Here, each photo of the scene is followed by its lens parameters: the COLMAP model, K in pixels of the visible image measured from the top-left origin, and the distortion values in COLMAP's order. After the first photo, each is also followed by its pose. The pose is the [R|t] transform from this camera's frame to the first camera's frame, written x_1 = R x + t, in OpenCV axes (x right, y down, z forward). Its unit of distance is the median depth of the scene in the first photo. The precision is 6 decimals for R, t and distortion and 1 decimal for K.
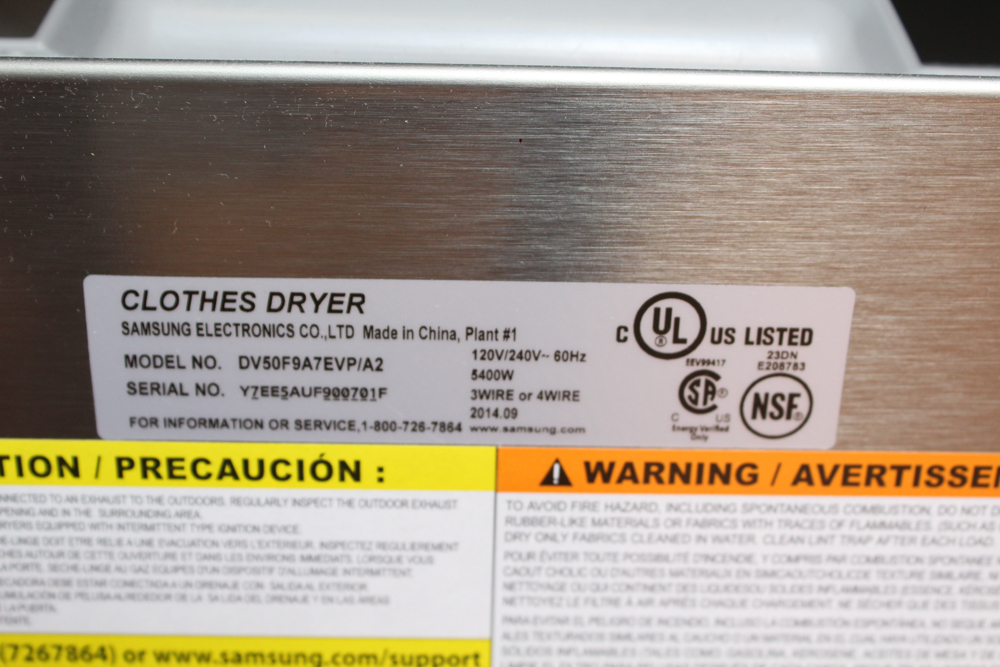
lens RADIAL K [[1503.5, 0, 500.6], [0, 1503.5, 331.1], [0, 0, 1]] dist [-0.017818, 0.000000]
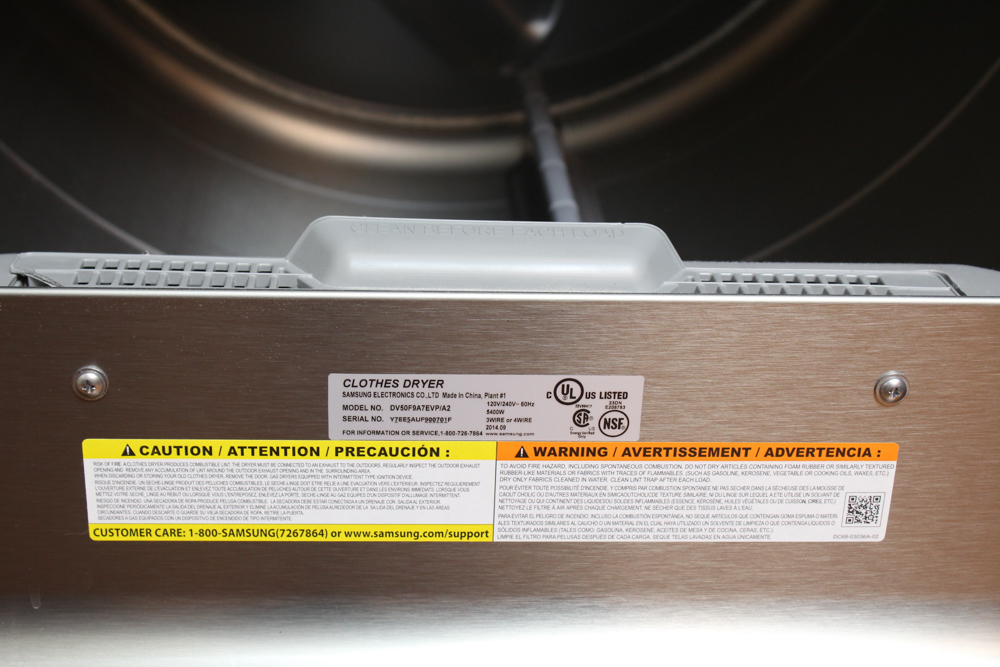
lens RADIAL K [[1087.0, 0, 500.2], [0, 1087.0, 337.0], [0, 0, 1]] dist [0.001667, 0.000000]
pose [[0.999617, -0.005619, 0.027097, -0.042766], [0.005634, 0.999984, -0.000501, -0.086717], [-0.027094, 0.000654, 0.999633, -0.714193]]
